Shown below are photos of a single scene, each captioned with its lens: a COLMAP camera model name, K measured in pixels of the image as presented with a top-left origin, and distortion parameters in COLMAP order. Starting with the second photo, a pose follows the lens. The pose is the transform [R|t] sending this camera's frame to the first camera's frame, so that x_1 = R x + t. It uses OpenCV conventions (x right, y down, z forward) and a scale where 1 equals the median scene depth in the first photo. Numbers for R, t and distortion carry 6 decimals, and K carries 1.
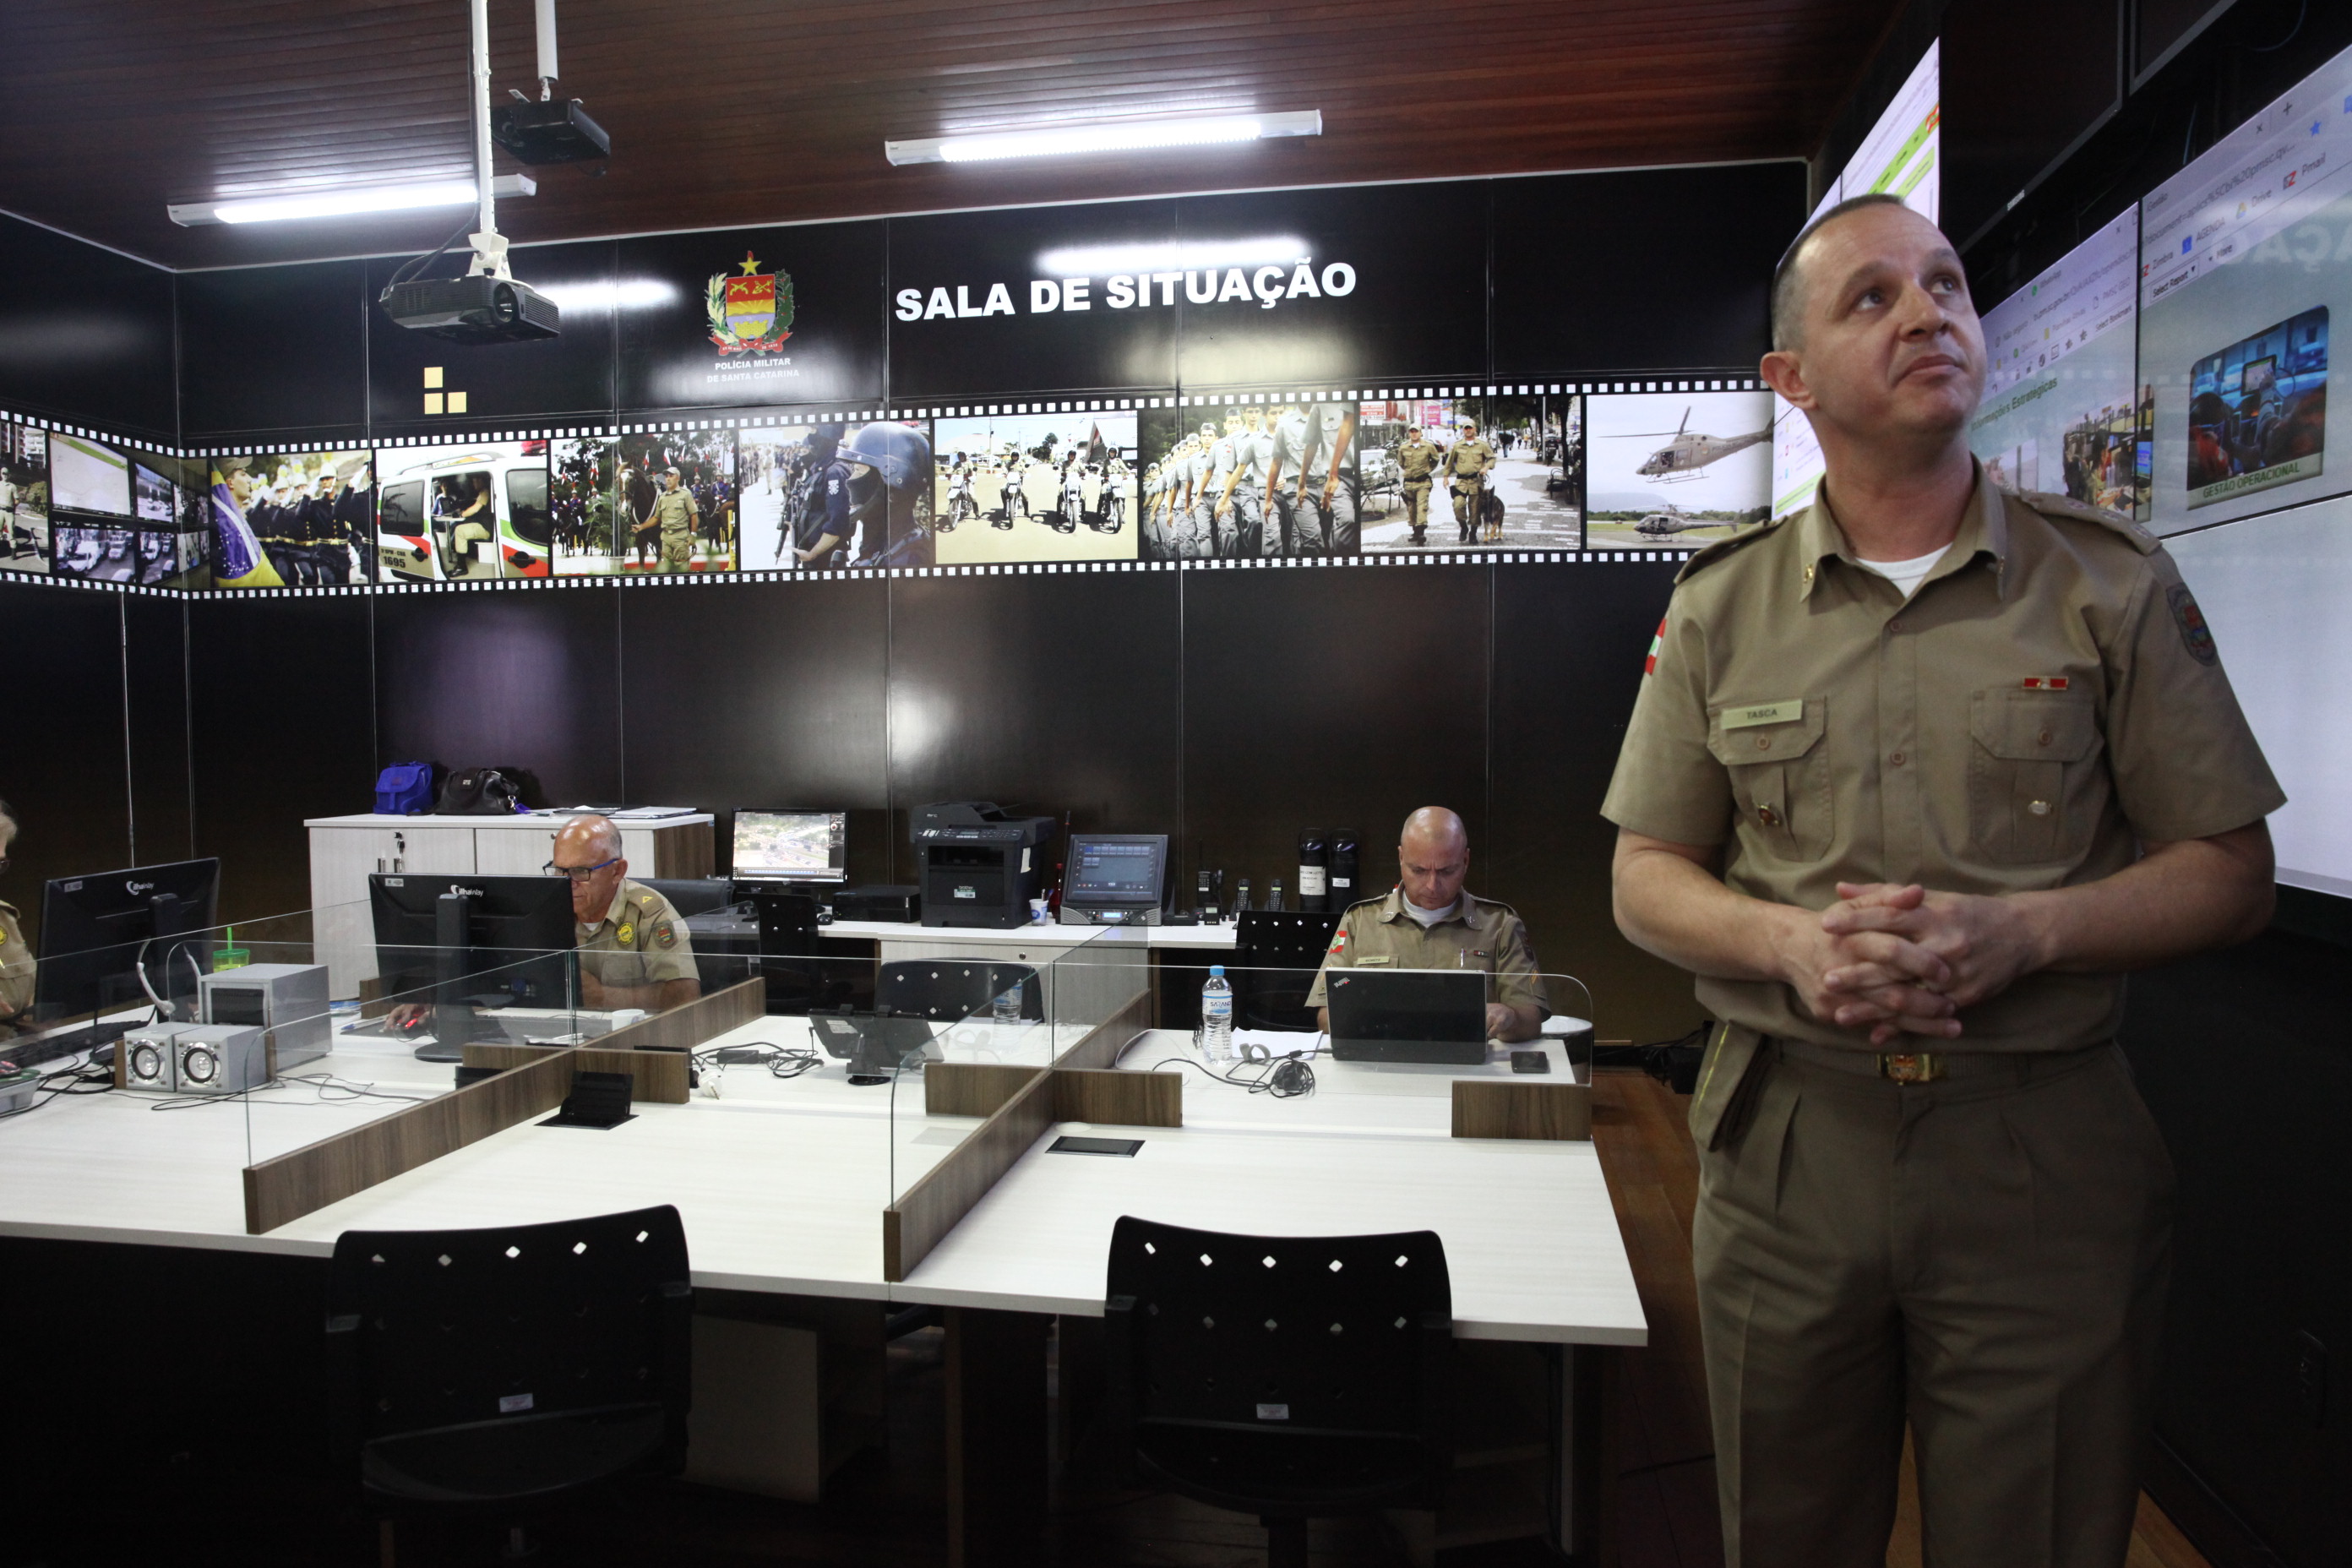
lens RADIAL K [[1604.9, 0, 1176.0], [0, 1604.9, 784.0], [0, 0, 1]] dist [-0.109206, 0.075305]
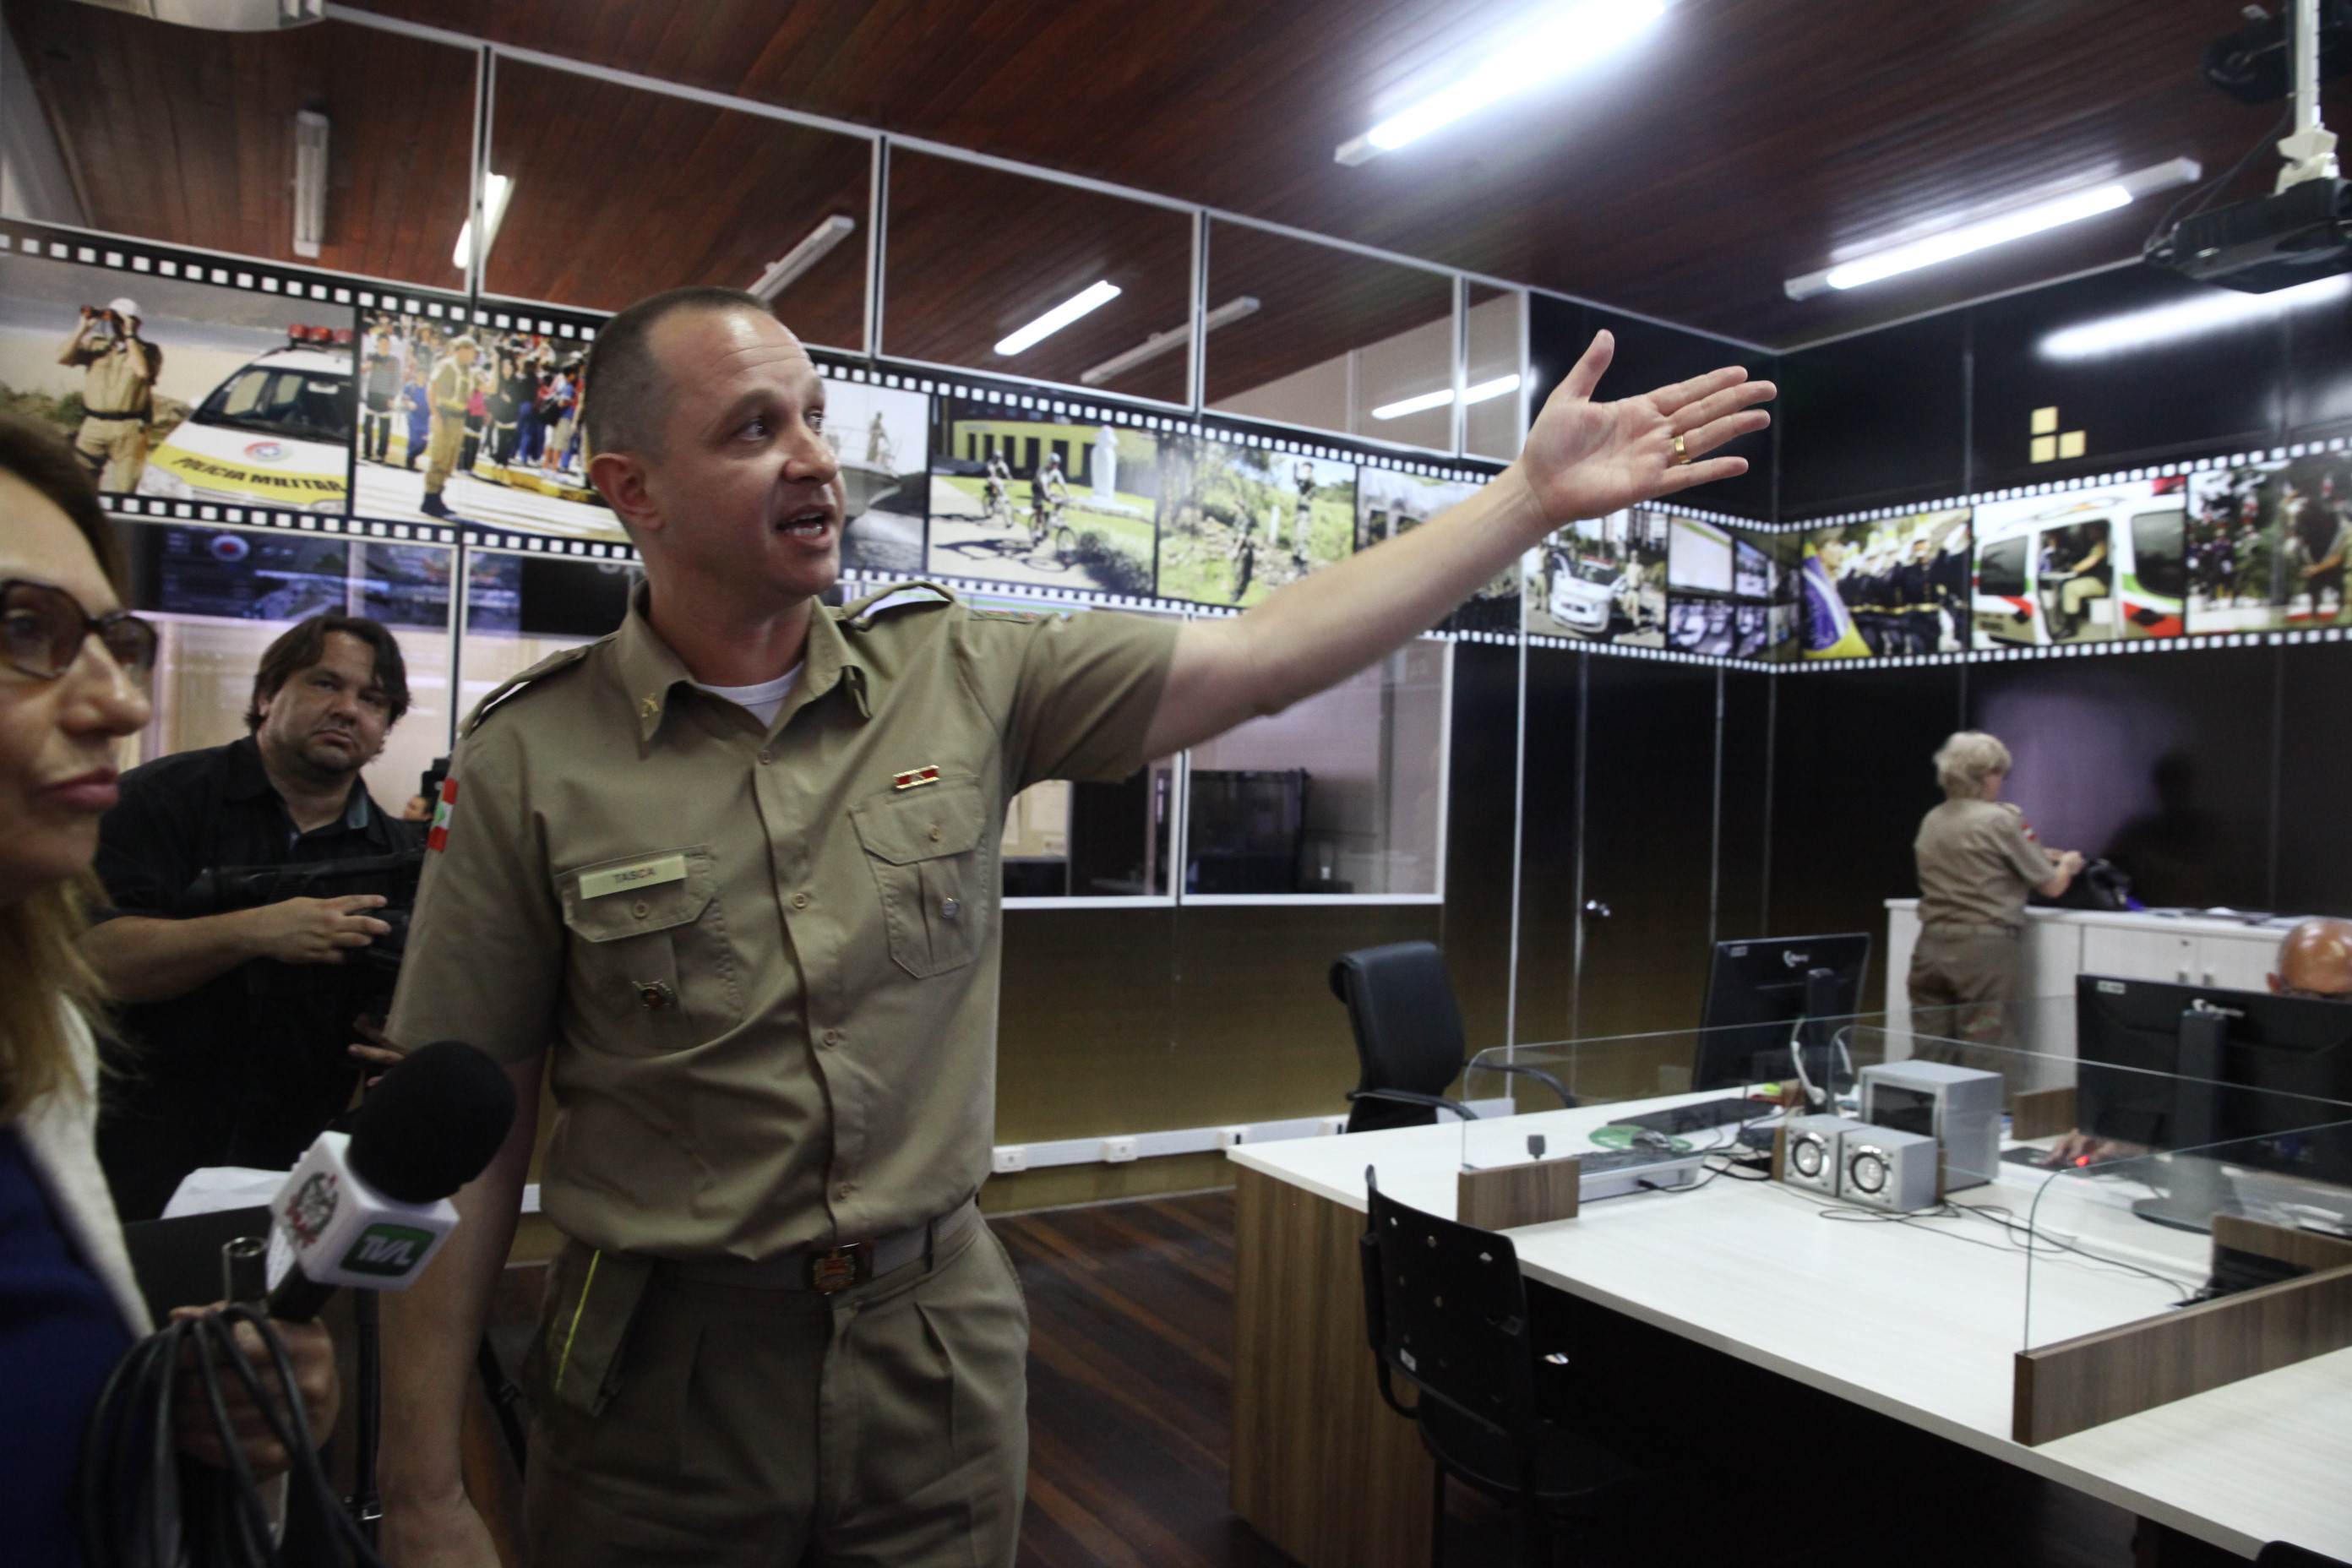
lens RADIAL K [[1604.9, 0, 1176.0], [0, 1604.9, 784.0], [0, 0, 1]] dist [-0.109206, 0.075305]
pose [[0.628756, 0.023577, -0.777245, -0.085009], [-0.066831, 0.997480, -0.023805, 0.004906], [0.774726, 0.066912, 0.628747, 0.057791]]
